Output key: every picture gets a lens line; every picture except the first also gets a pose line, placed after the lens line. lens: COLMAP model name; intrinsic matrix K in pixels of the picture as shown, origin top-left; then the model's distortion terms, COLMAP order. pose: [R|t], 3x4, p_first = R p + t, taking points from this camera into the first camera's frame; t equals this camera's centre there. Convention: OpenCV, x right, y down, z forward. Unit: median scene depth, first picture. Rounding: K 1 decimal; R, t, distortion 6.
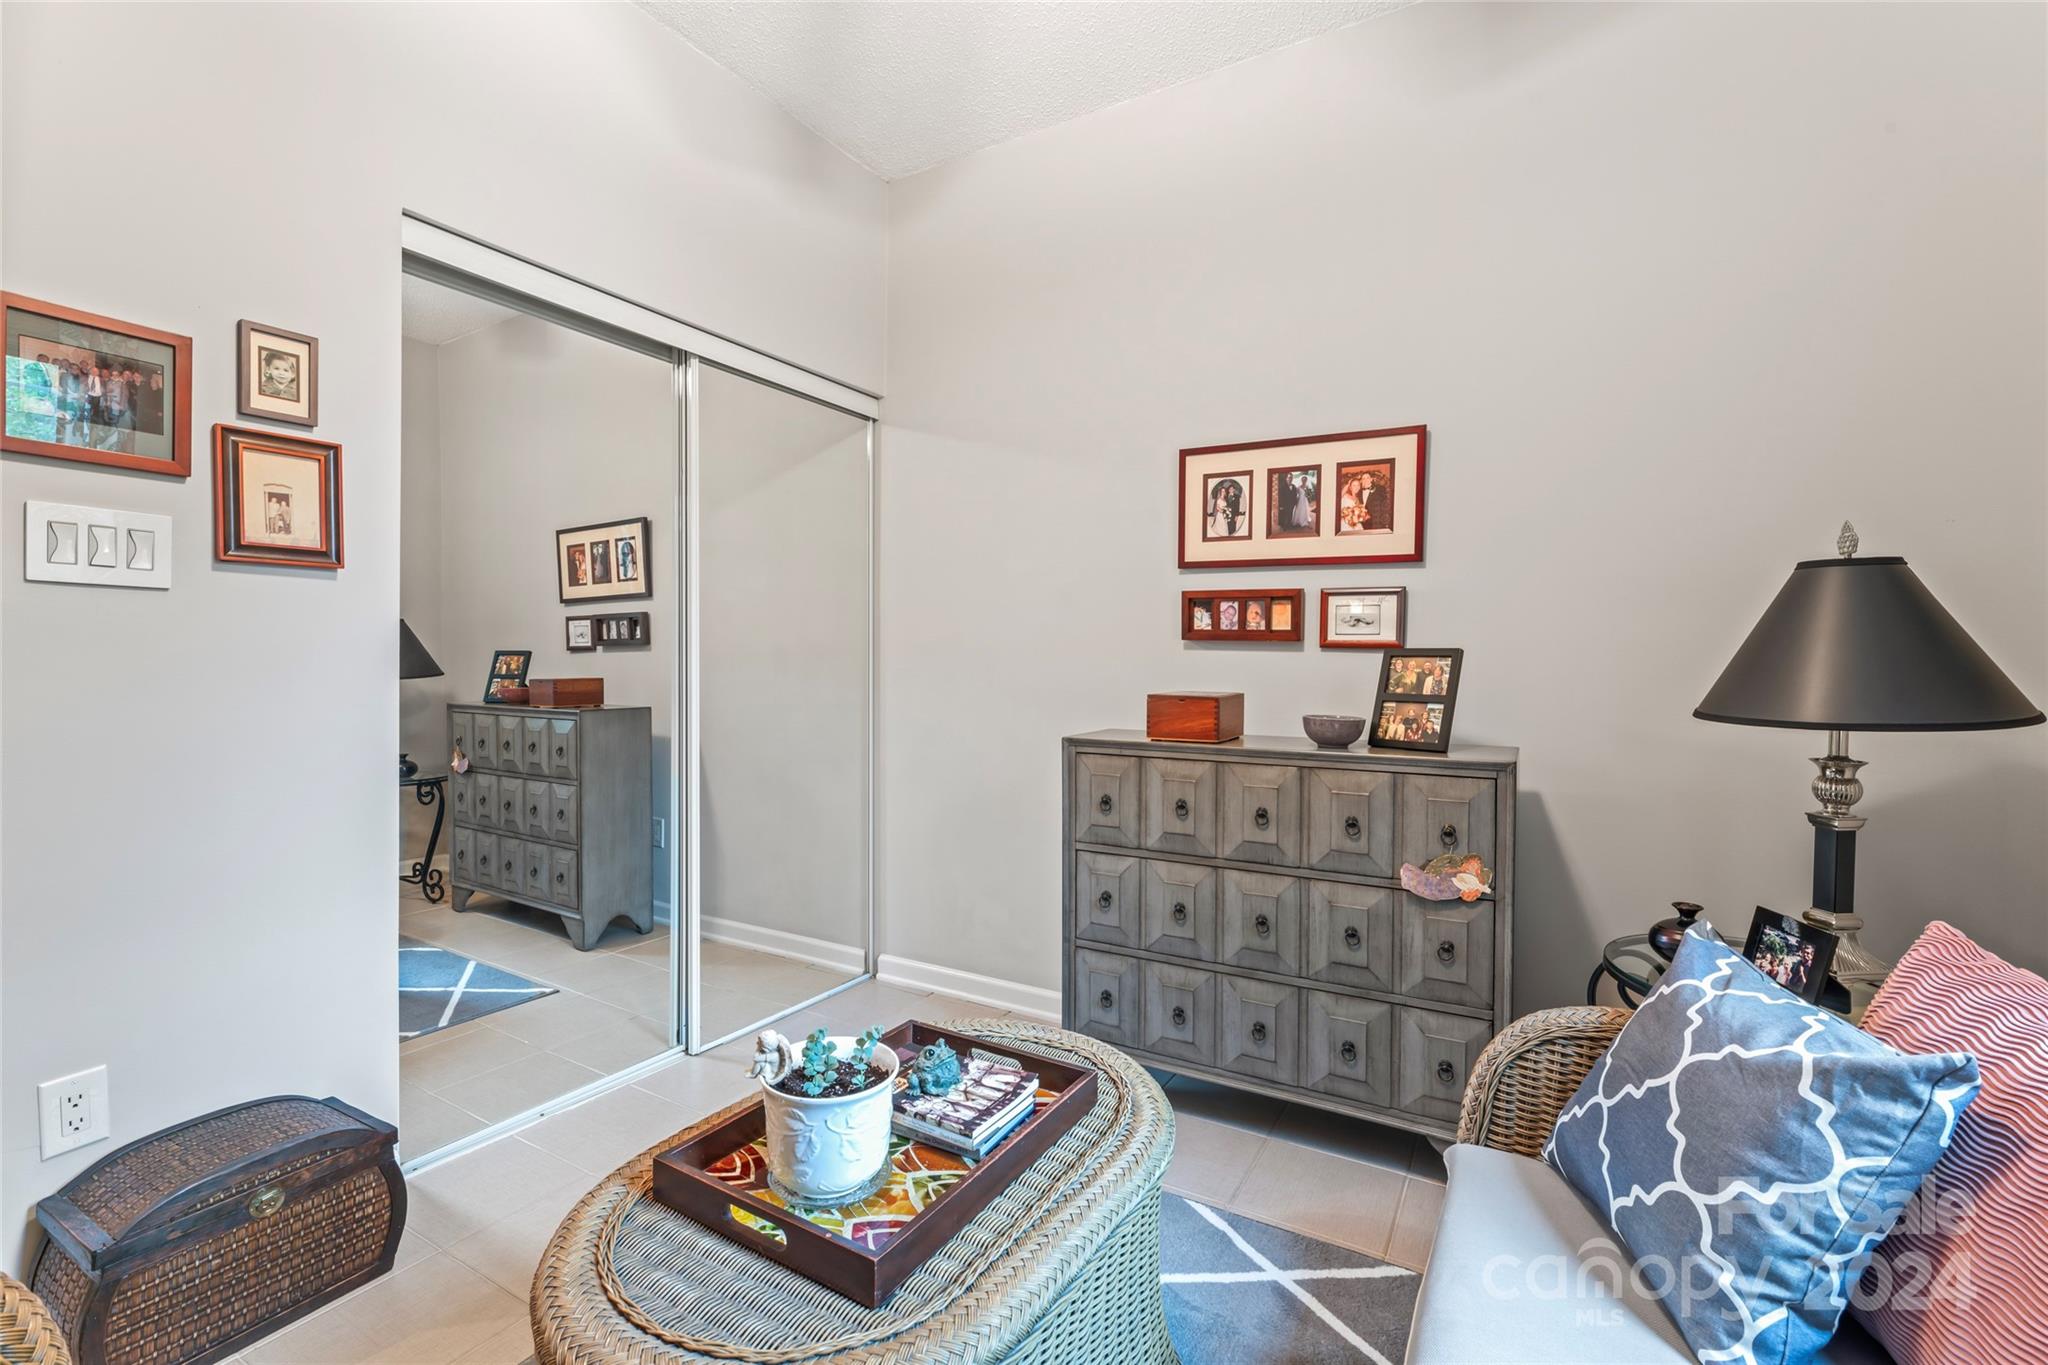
lens RADIAL K [[914.1, 0, 1025.7], [0, 914.1, 686.0], [0, 0, 1]] dist [-0.000602, -0.000233]
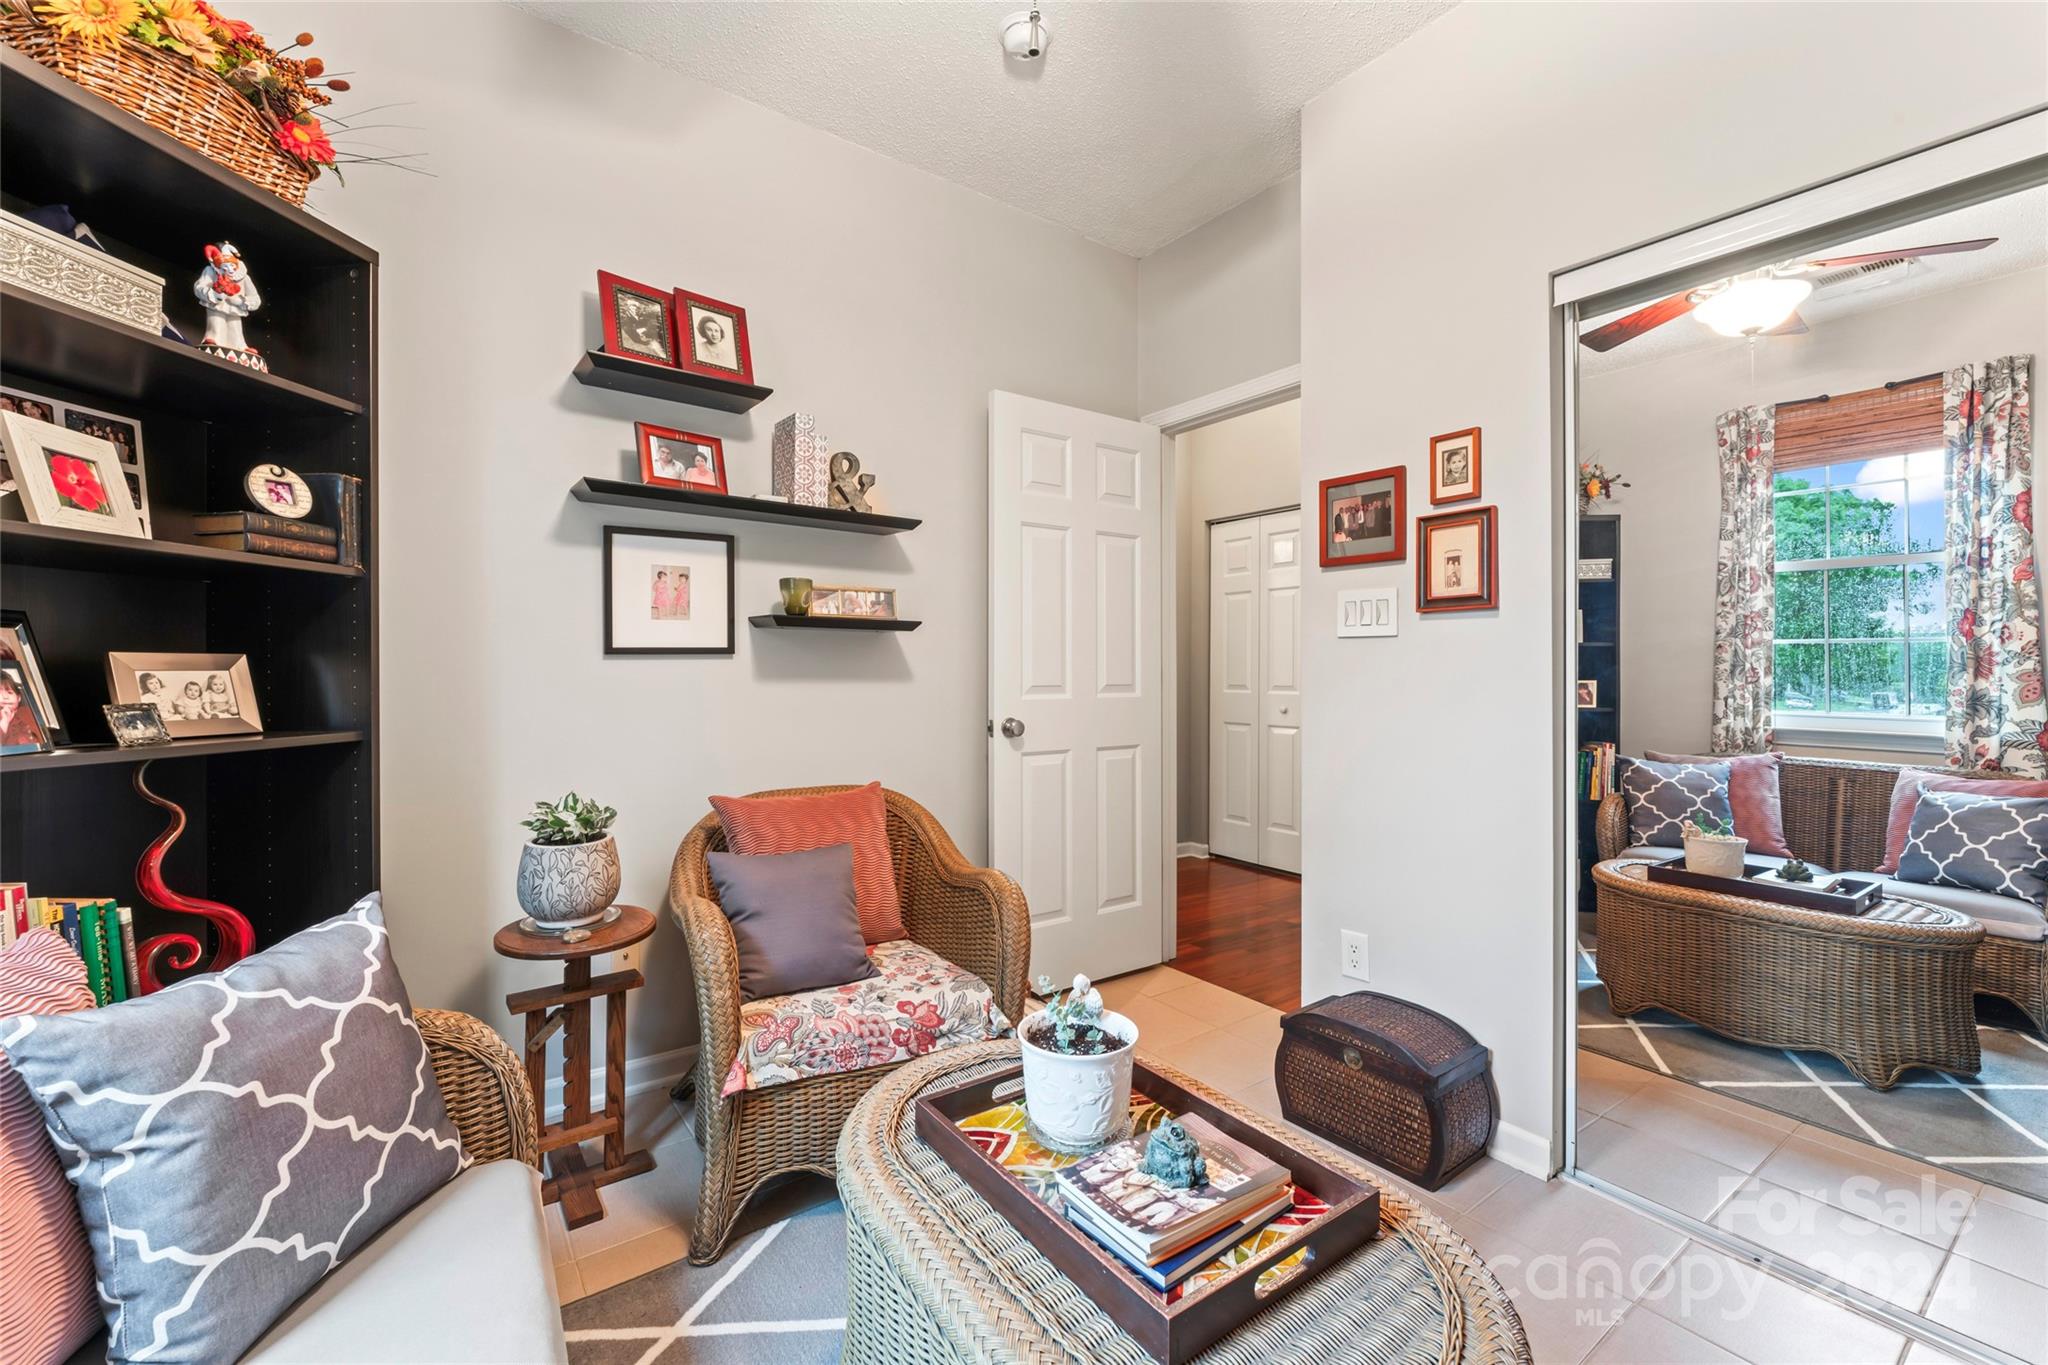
lens RADIAL K [[849.3, 0, 1018.6], [0, 849.3, 672.5], [0, 0, 1]] dist [-0.003929, -0.000115]
pose [[-0.401031, -0.011348, -0.915994, 0.530236], [-0.039751, 0.999197, 0.005025, -0.024543], [0.915201, 0.038427, -0.401160, 0.889408]]
